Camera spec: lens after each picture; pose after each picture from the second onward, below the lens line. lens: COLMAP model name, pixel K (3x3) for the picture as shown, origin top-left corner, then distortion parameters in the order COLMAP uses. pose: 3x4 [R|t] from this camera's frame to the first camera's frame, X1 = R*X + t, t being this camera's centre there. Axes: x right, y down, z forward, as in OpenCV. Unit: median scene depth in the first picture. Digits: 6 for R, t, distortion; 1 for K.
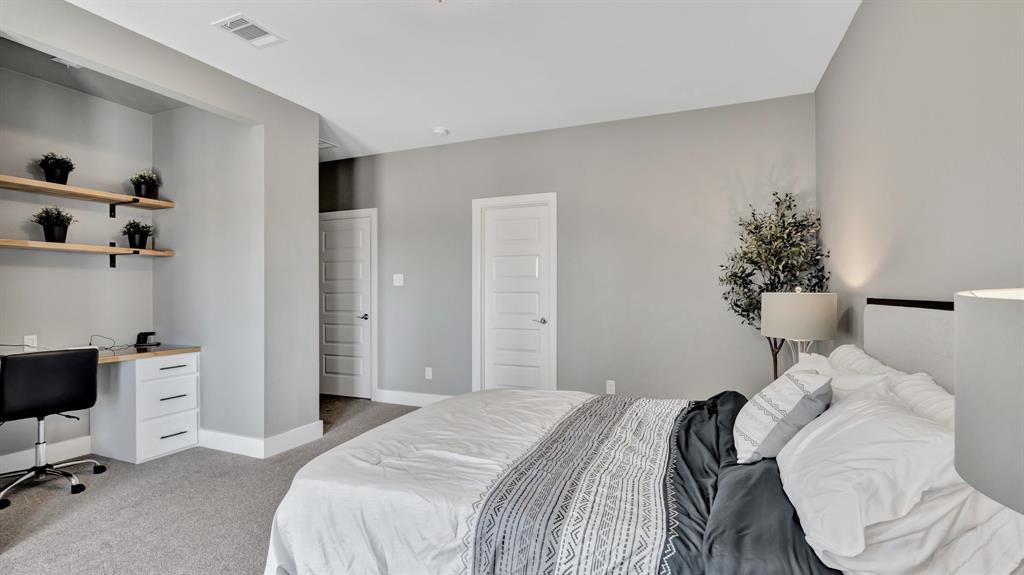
lens RADIAL K [[456.4, 0, 513.2], [0, 456.4, 288.6], [0, 0, 1]] dist [-0.024506, -0.000355]
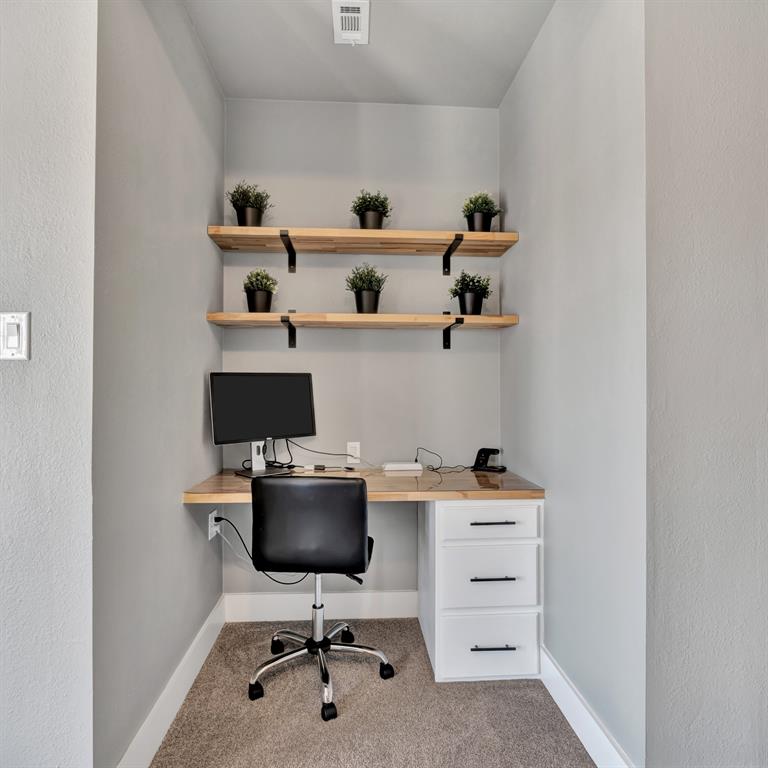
lens RADIAL K [[507.7, 0, 383.8], [0, 507.7, 386.2], [0, 0, 1]] dist [-0.026282, -0.000198]
pose [[0.458481, -0.006448, -0.888681, -0.264461], [0.001023, 0.999977, -0.006727, 0.014860], [0.888704, 0.002175, 0.458477, 0.575067]]
